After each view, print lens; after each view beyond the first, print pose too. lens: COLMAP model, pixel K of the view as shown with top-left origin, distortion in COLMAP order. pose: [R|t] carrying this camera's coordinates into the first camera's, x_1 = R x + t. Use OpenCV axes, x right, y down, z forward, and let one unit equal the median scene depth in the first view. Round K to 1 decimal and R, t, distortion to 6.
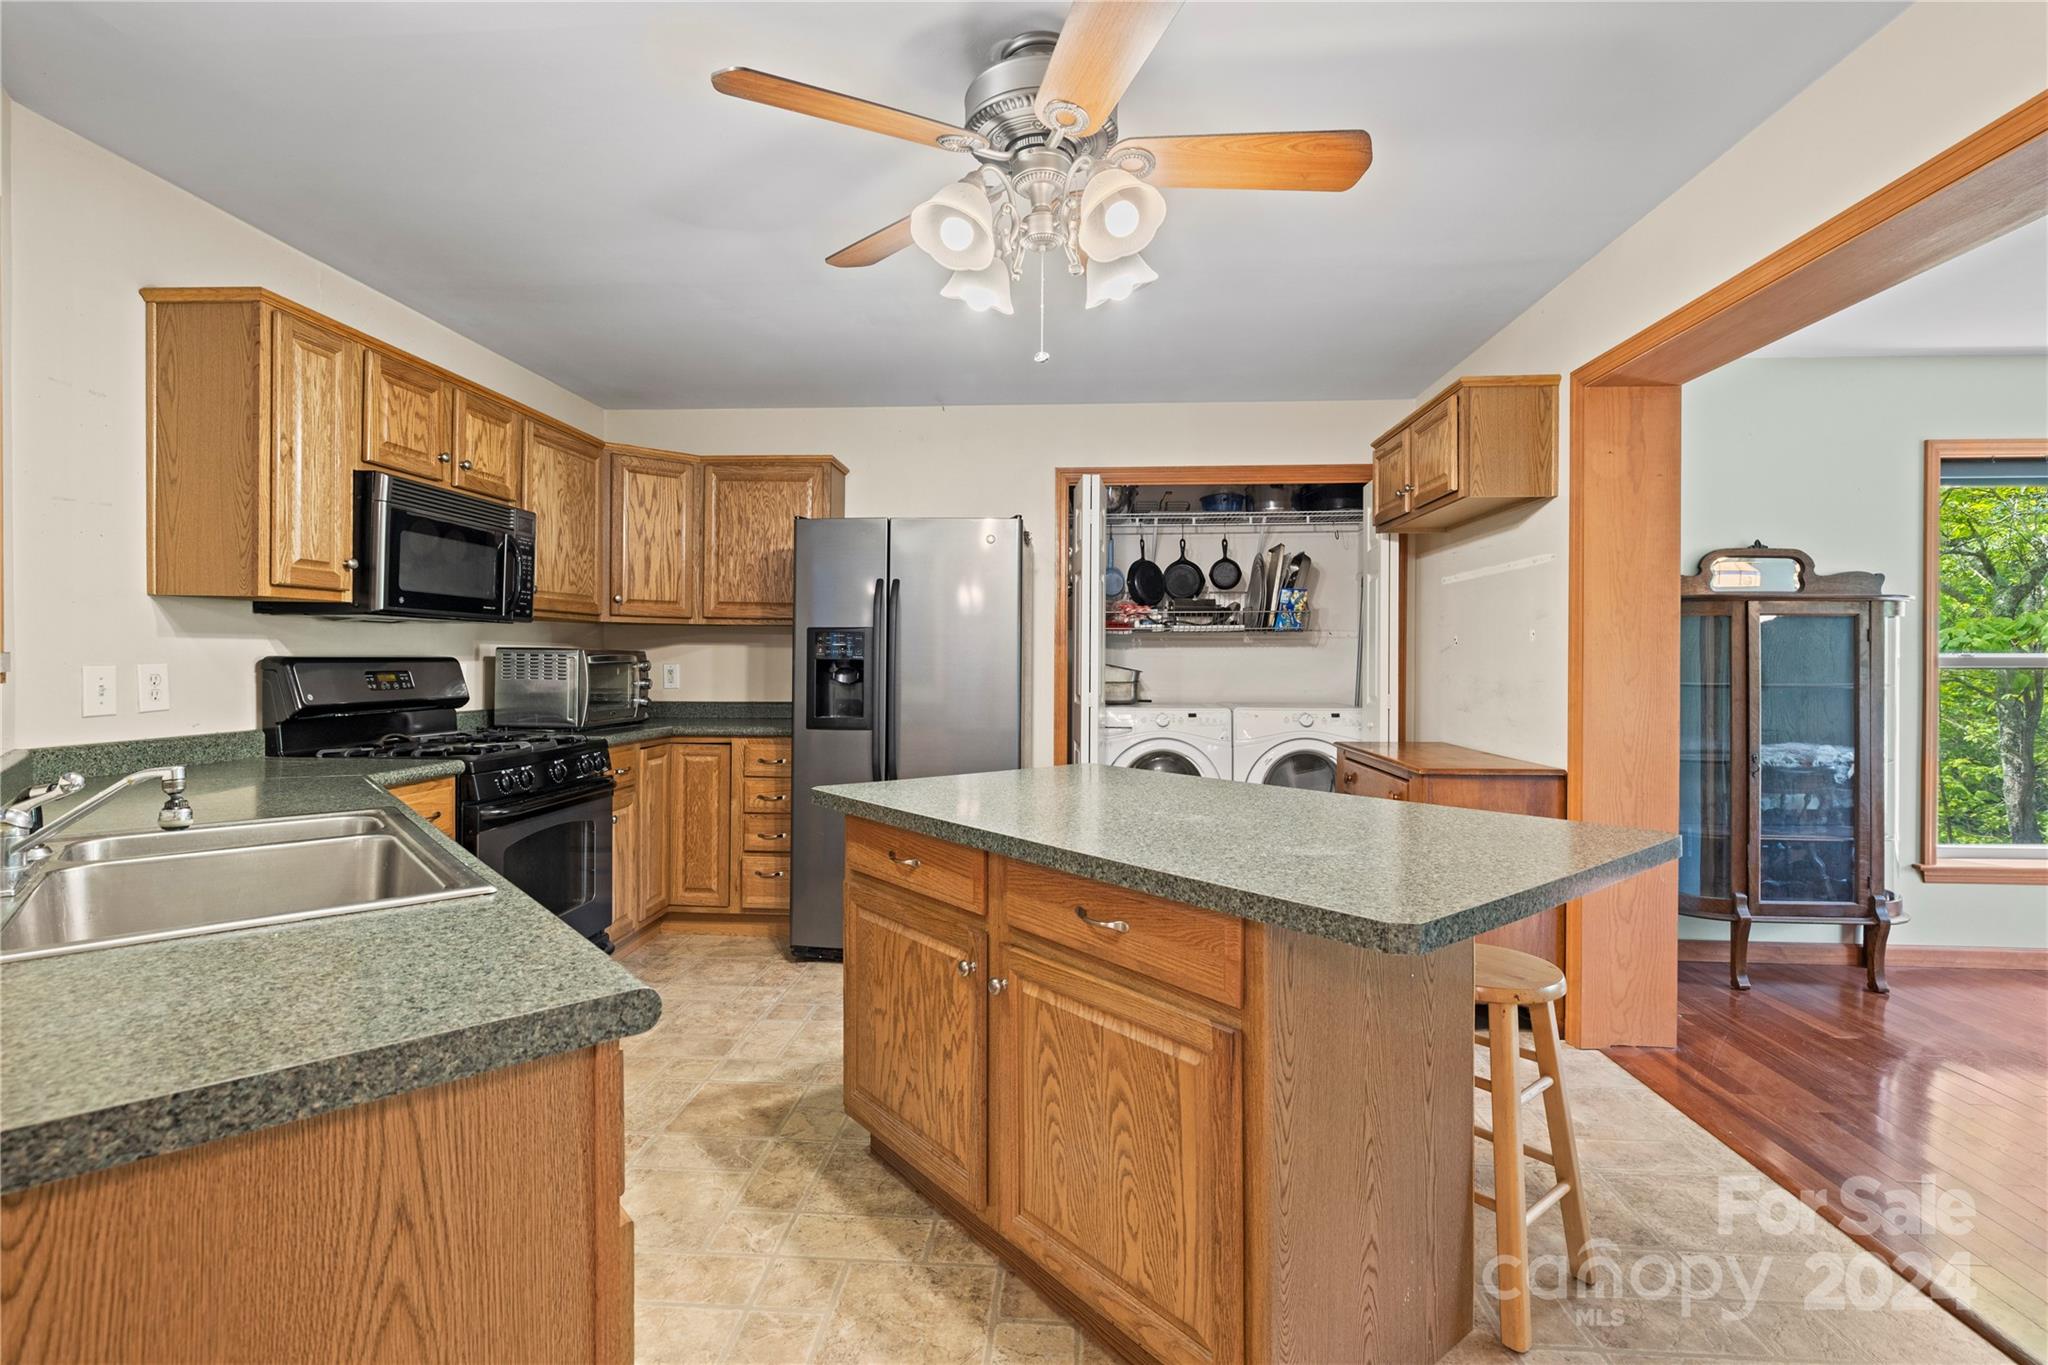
lens RADIAL K [[942.6, 0, 1020.5], [0, 942.6, 663.9], [0, 0, 1]] dist [-0.003731, 0.000713]
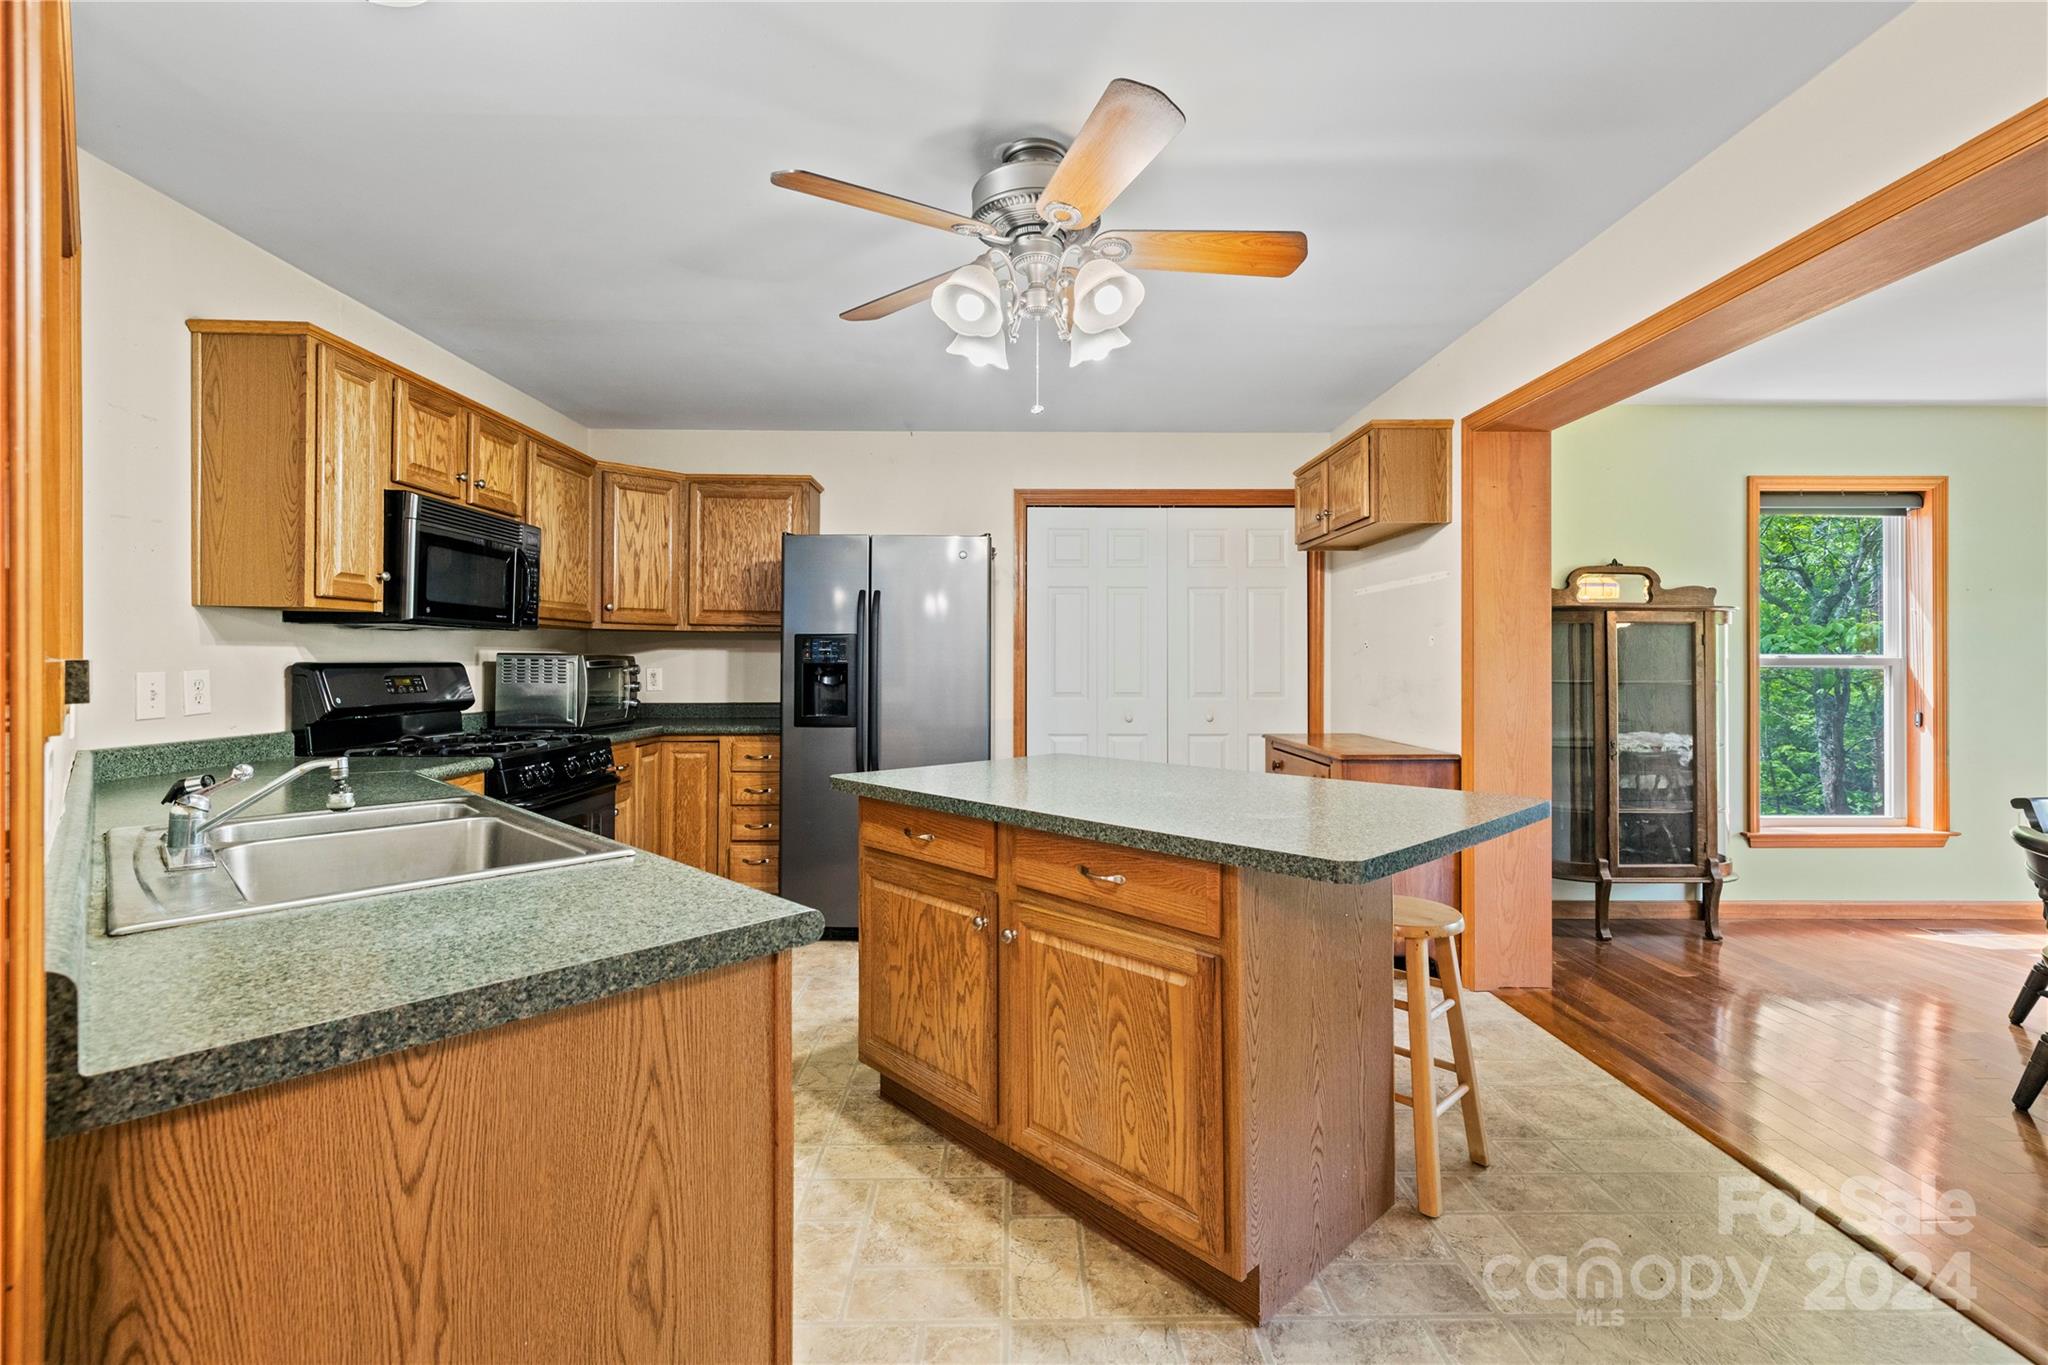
lens RADIAL K [[904.1, 0, 1027.6], [0, 904.1, 659.1], [0, 0, 1]] dist [0.006420, -0.000266]
pose [[0.996529, -0.003237, 0.083180, -0.066474], [0.003853, 0.999966, -0.007252, -0.001361], [-0.083153, 0.007548, 0.996508, -0.105127]]
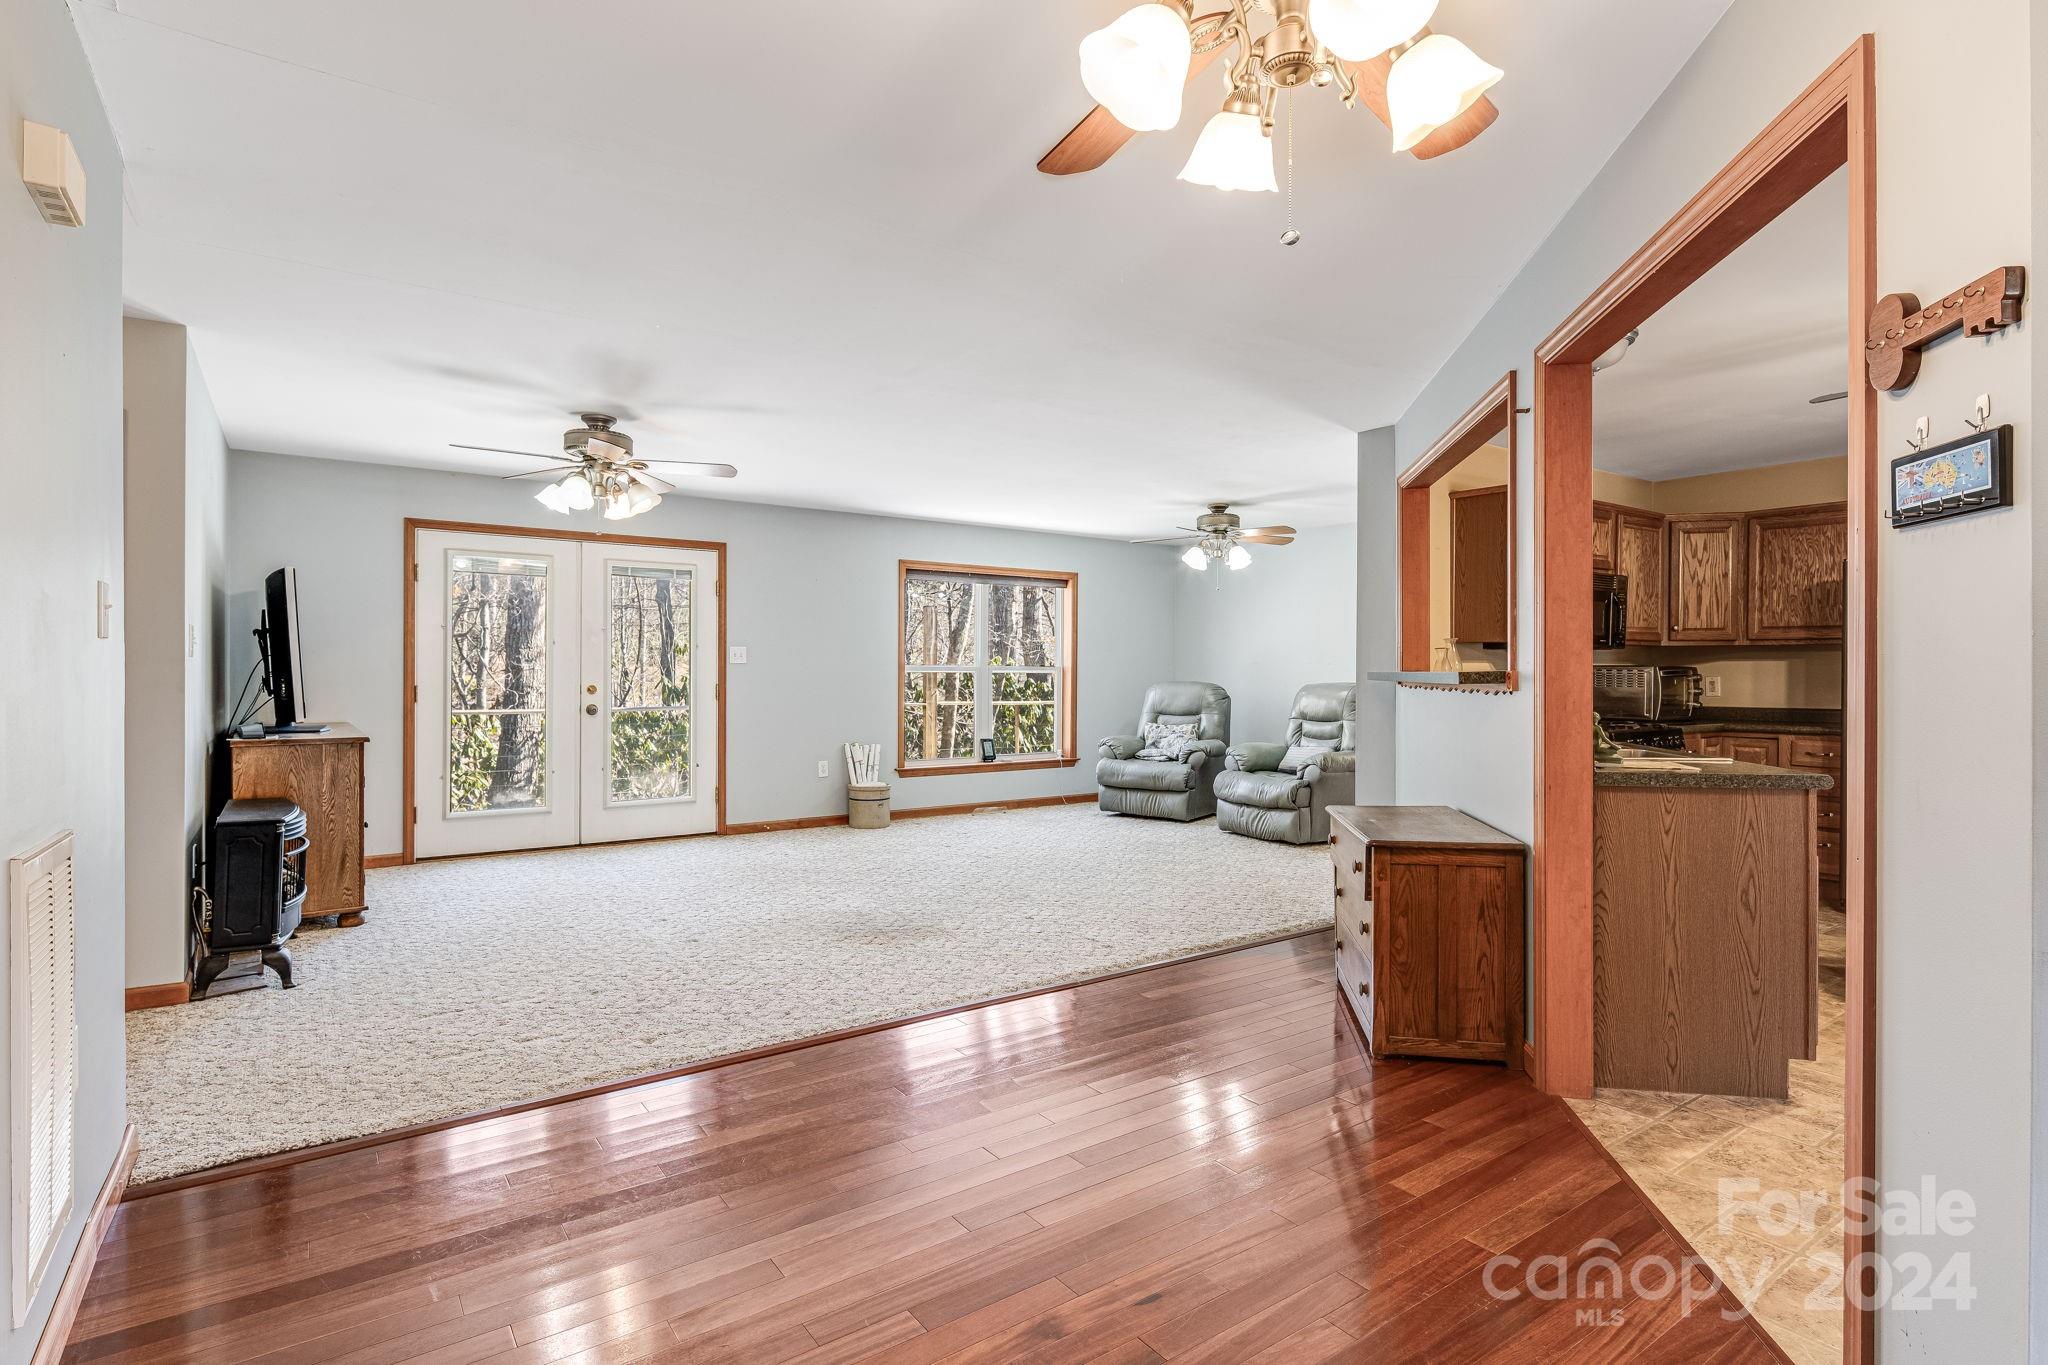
lens RADIAL K [[1005.5, 0, 1012.5], [0, 1005.5, 679.6], [0, 0, 1]] dist [-0.000770, -0.000401]
pose [[0.625090, -0.000978, -0.780552, 0.174287], [0.000915, 0.999999, -0.000520, 0.007199], [0.780552, -0.000390, 0.625091, -1.078650]]
